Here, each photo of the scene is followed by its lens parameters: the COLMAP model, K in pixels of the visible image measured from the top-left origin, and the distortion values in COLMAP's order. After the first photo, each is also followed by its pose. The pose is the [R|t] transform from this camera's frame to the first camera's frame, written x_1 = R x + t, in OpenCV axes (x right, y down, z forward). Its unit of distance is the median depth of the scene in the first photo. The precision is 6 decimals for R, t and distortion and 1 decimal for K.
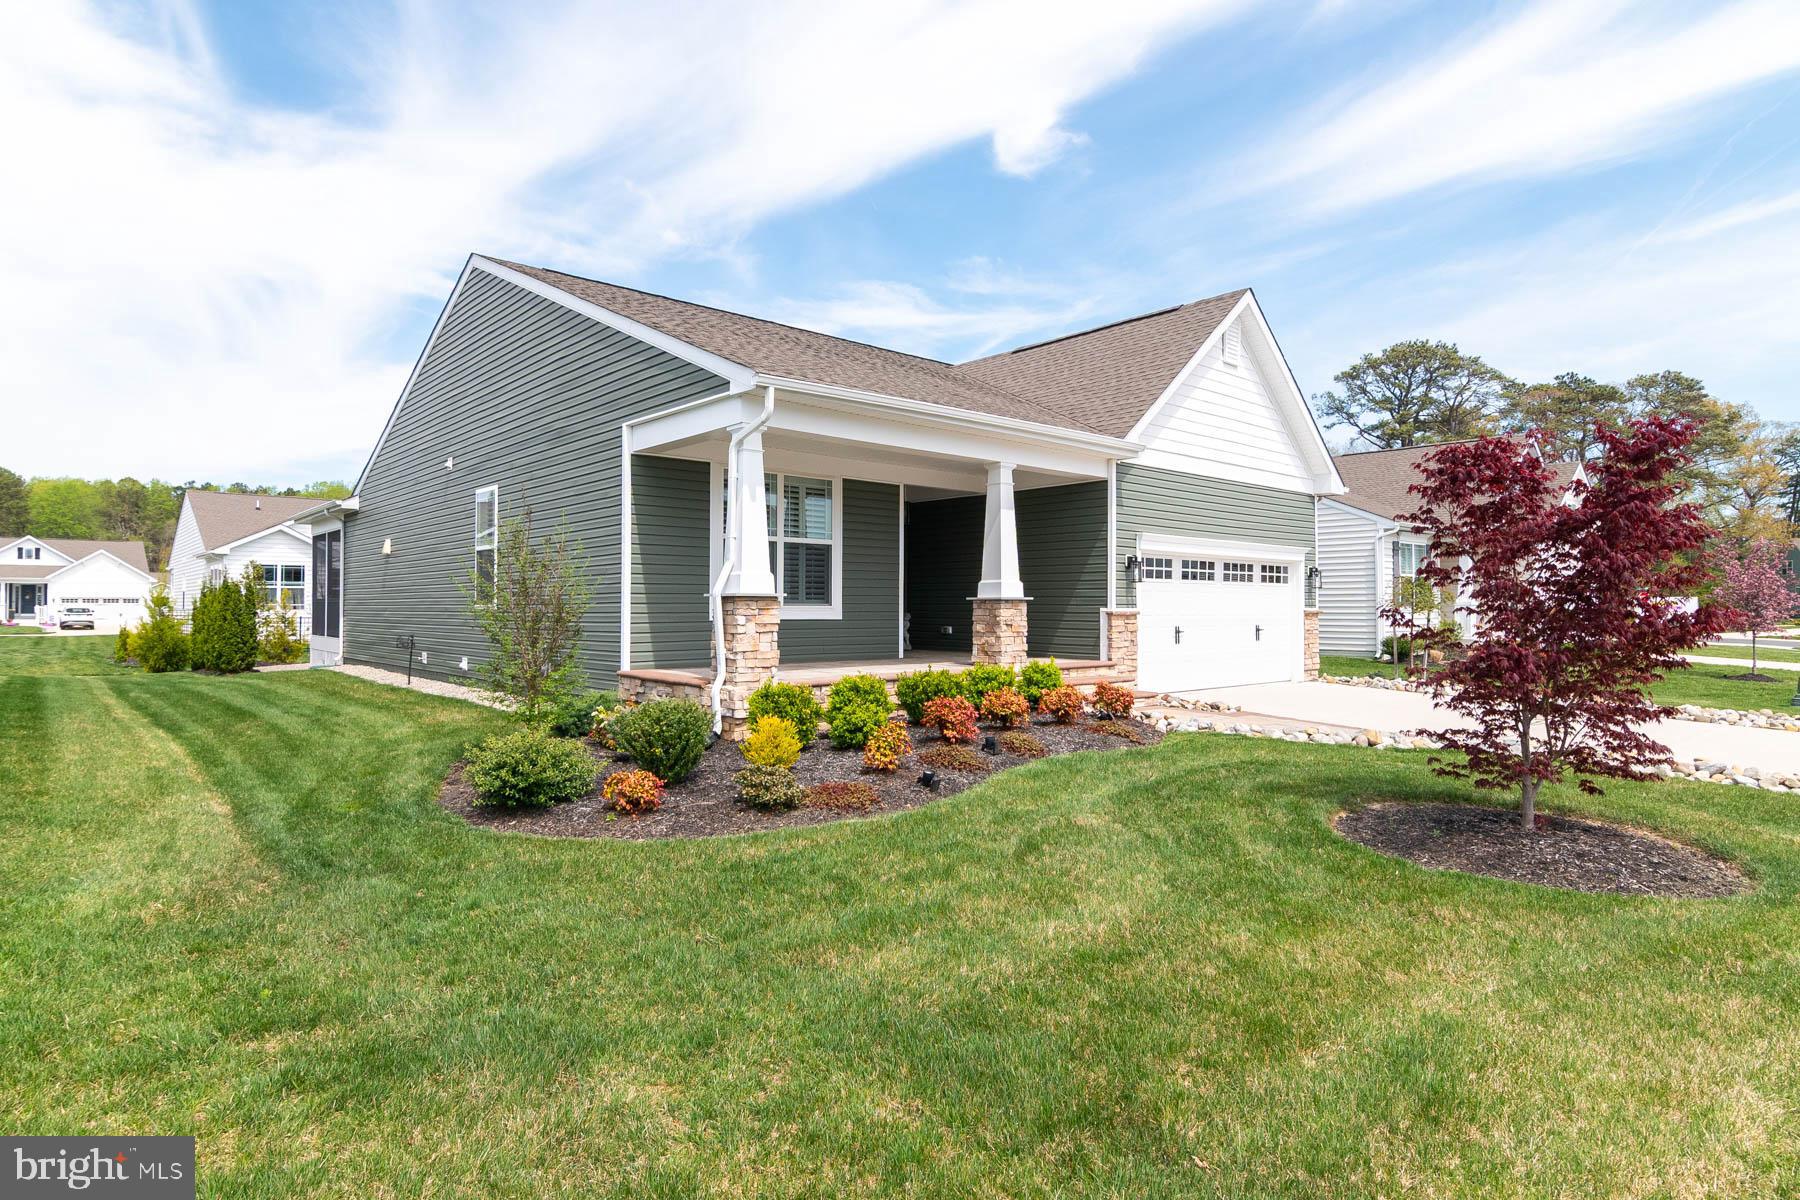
lens RADIAL K [[979.3, 0, 900.0], [0, 979.3, 600.0], [0, 0, 1]] dist [-0.005105, -0.000885]
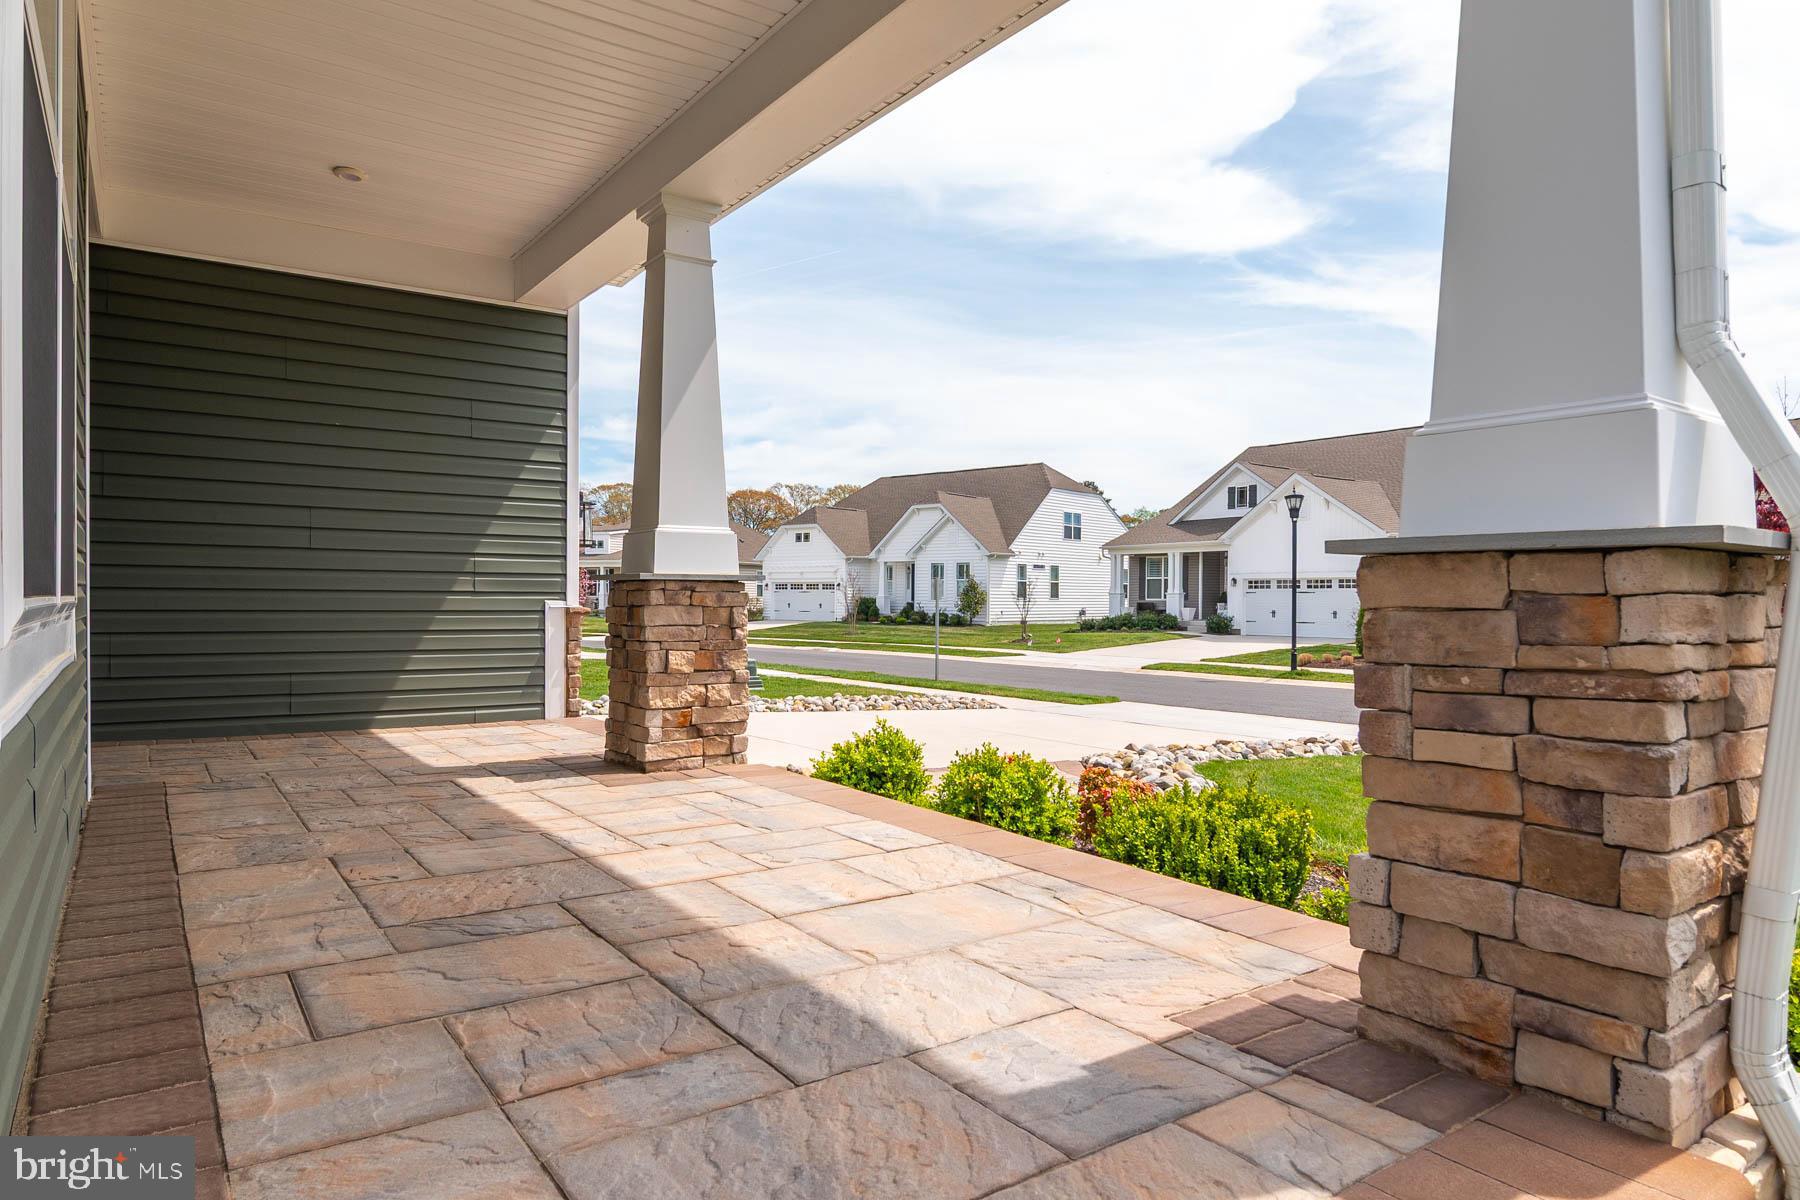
lens RADIAL K [[1078.3, 0, 900.0], [0, 1078.3, 600.0], [0, 0, 1]] dist [-0.001038, -0.000160]
pose [[0.108213, -0.003393, 0.994122, -0.273225], [-0.013335, 0.999899, 0.004864, 0.003617], [-0.994038, -0.013783, 0.108157, 0.821919]]
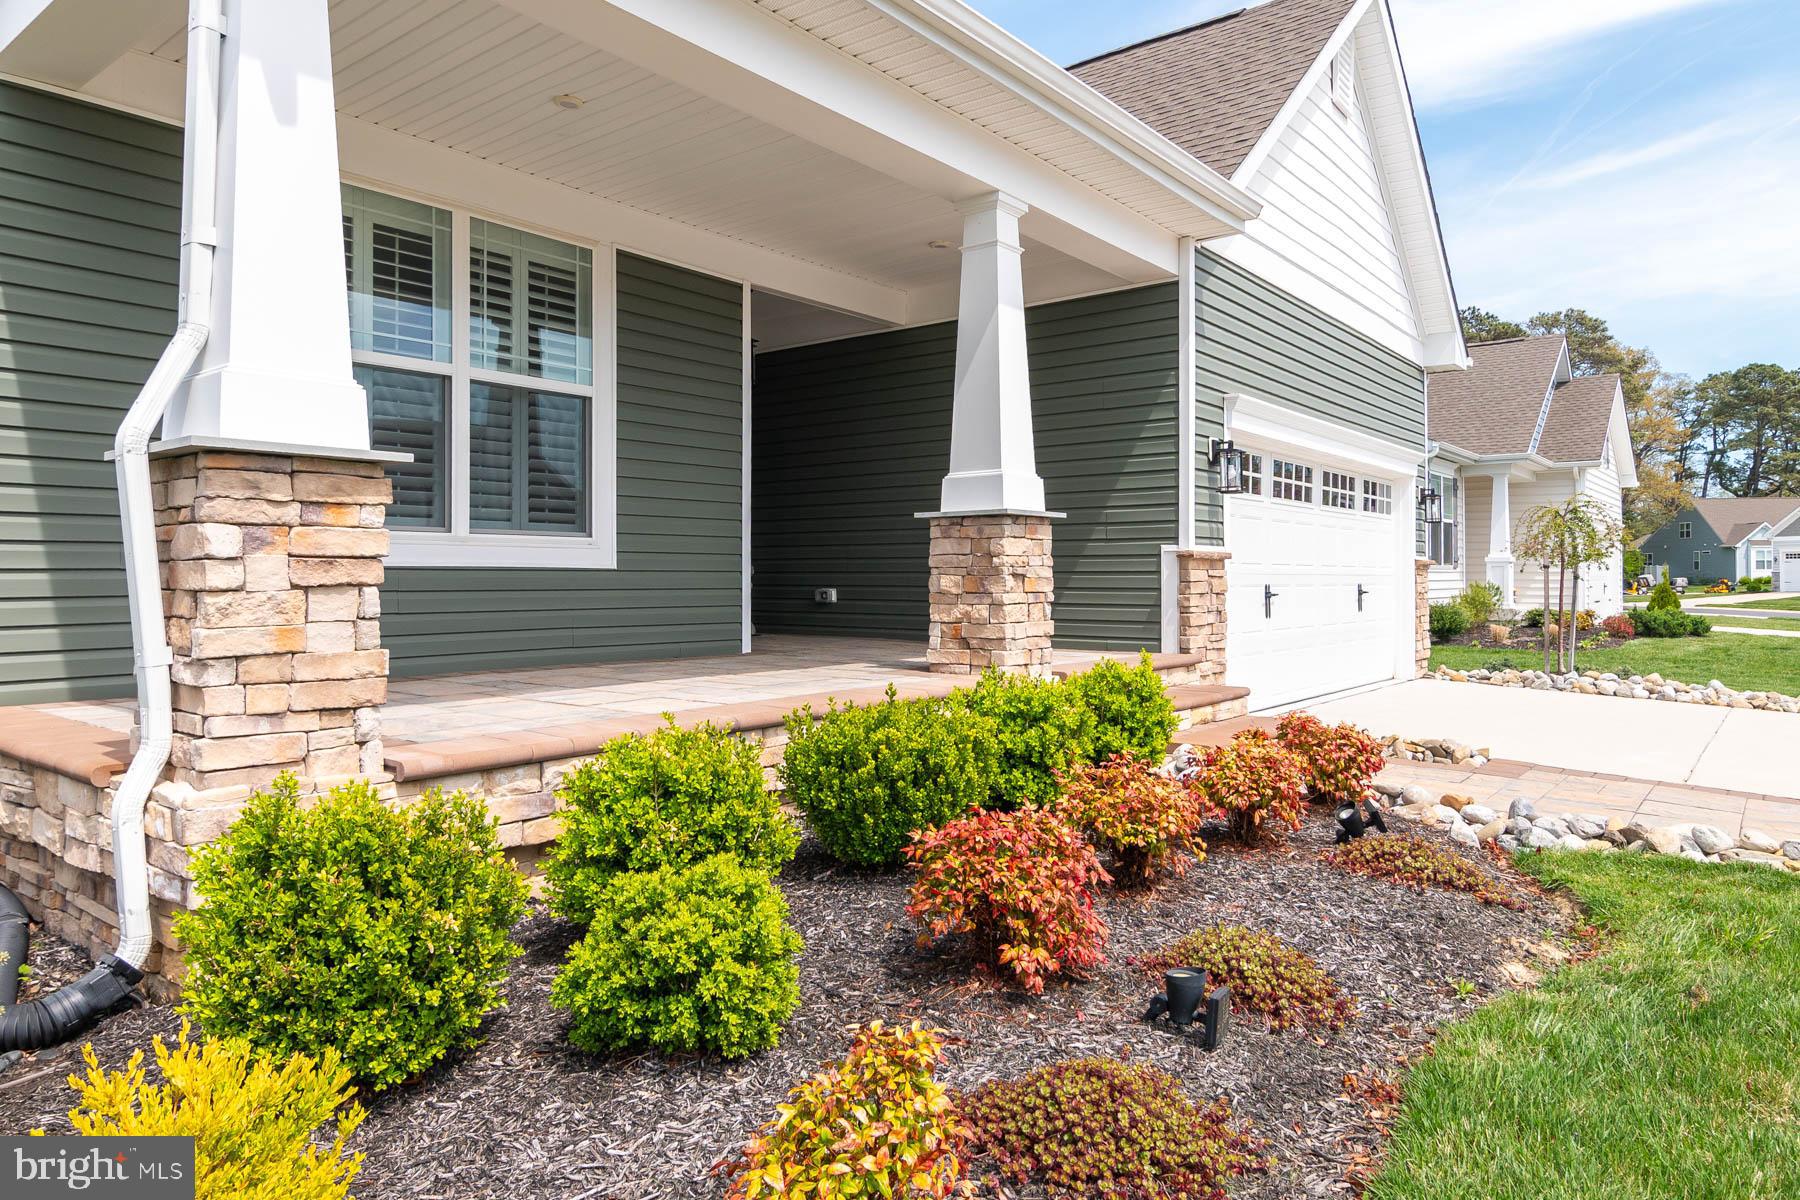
lens RADIAL K [[1156.0, 0, 898.7], [0, 1156.0, 568.0], [0, 0, 1]] dist [-0.002430, -0.000834]
pose [[0.984854, -0.002477, 0.173369, -0.024956], [0.002908, 0.999993, -0.002234, 0.021344], [-0.173363, 0.002704, 0.984854, 0.475859]]
